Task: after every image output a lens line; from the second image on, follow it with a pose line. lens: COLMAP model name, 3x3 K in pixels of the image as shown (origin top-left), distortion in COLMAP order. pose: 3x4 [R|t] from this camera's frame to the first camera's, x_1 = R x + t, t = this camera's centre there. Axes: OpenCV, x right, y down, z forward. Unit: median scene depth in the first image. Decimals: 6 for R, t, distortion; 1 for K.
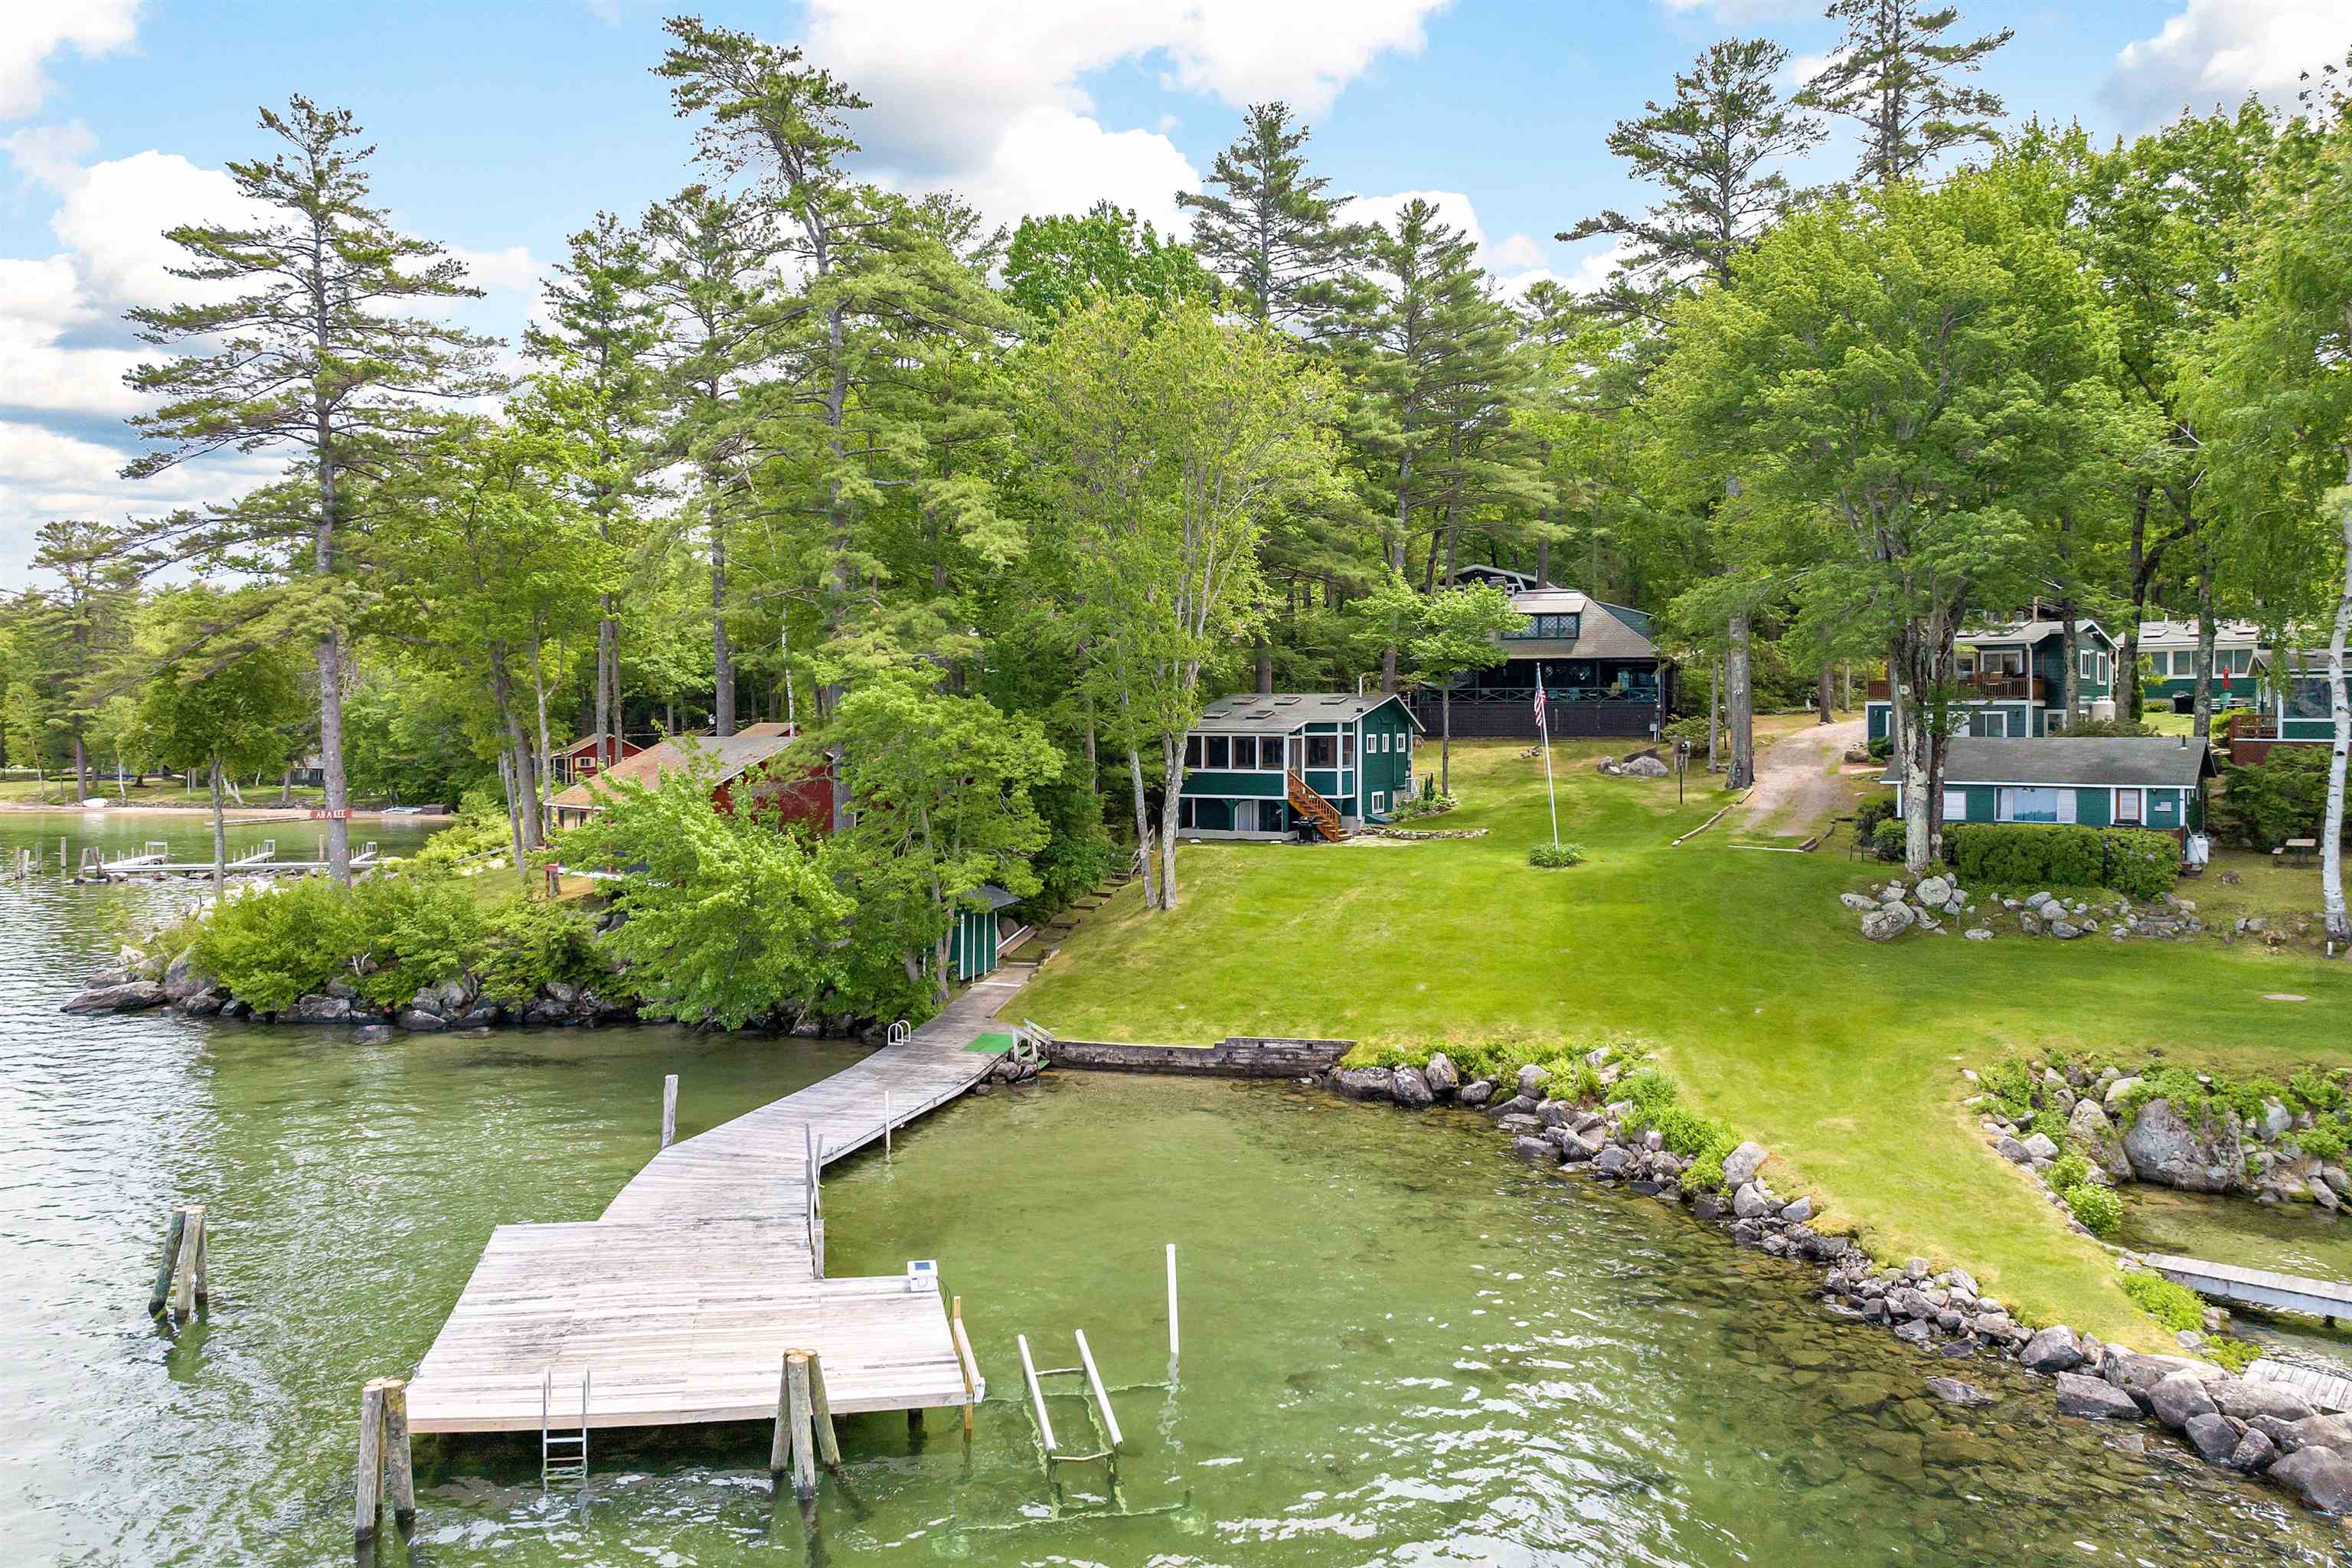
lens RADIAL K [[1595.4, 0, 1172.7], [0, 1595.4, 768.9], [0, 0, 1]] dist [-0.037762, 0.008678]
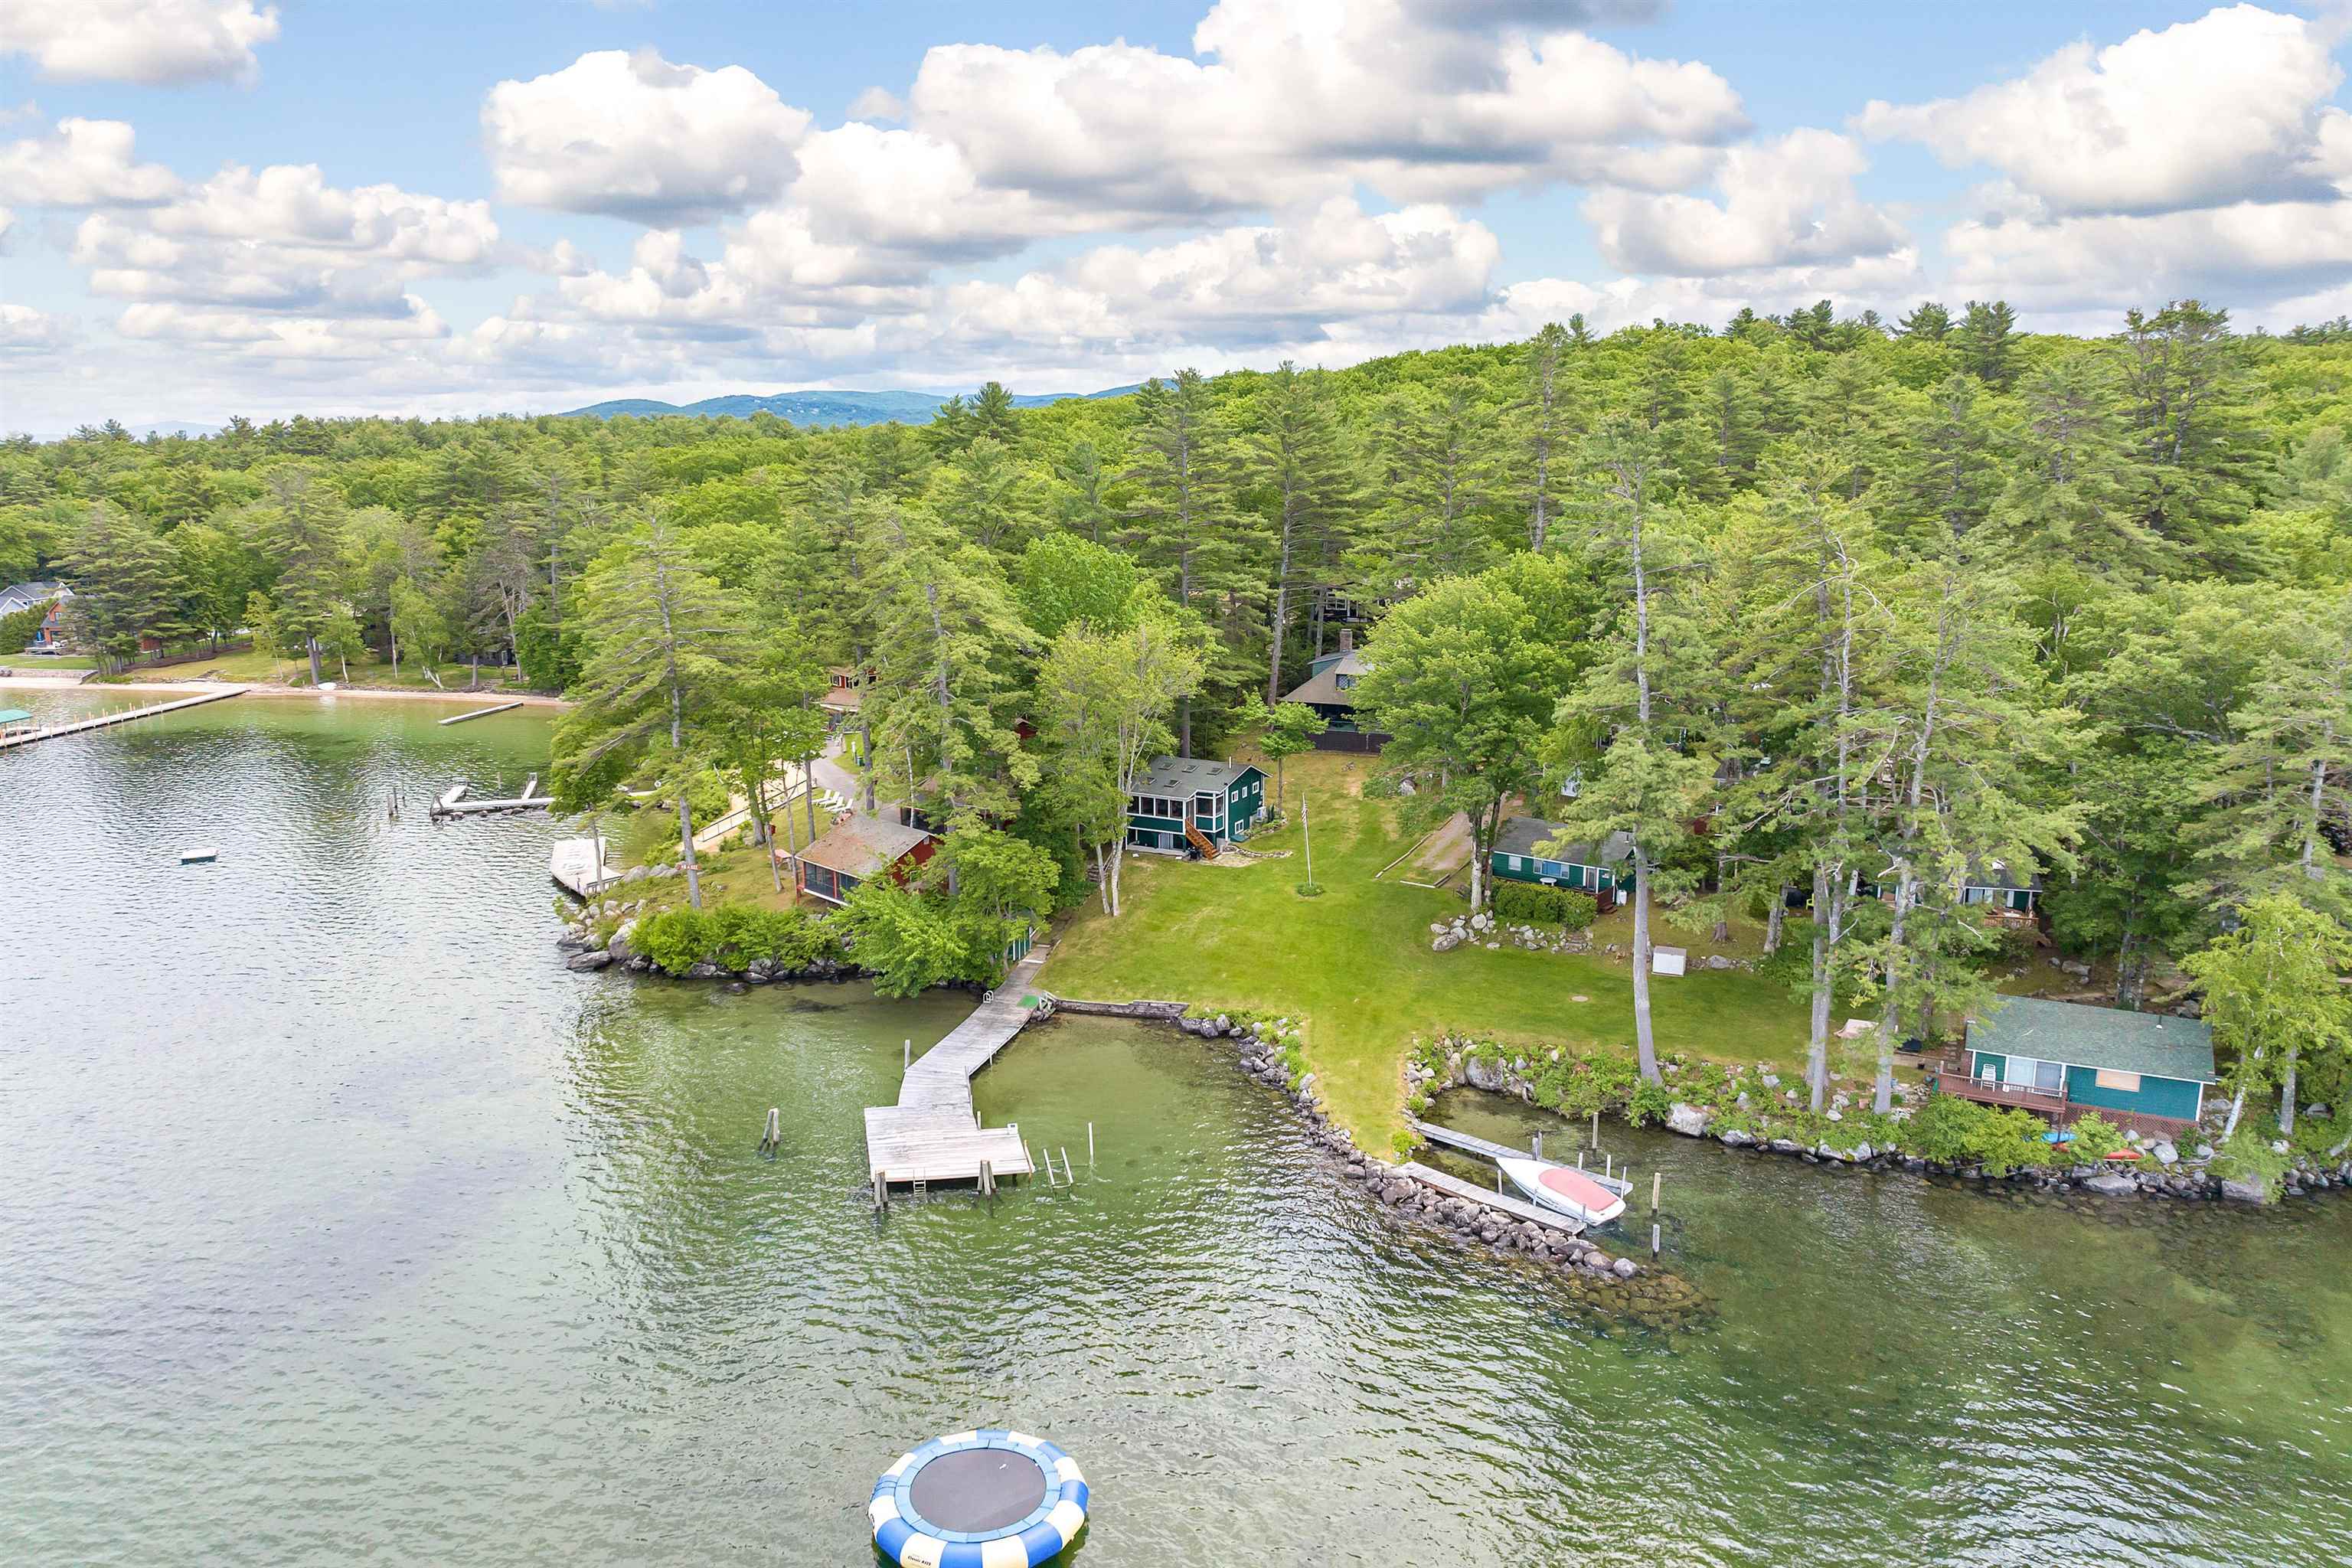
lens RADIAL K [[1595.4, 0, 1177.8], [0, 1595.4, 790.3], [0, 0, 1]] dist [-0.037762, 0.008678]
pose [[0.999963, -0.000661, -0.008611, 0.114015], [0.002291, 0.981642, 0.190719, -0.547479], [0.008327, -0.190731, 0.981607, -1.141551]]
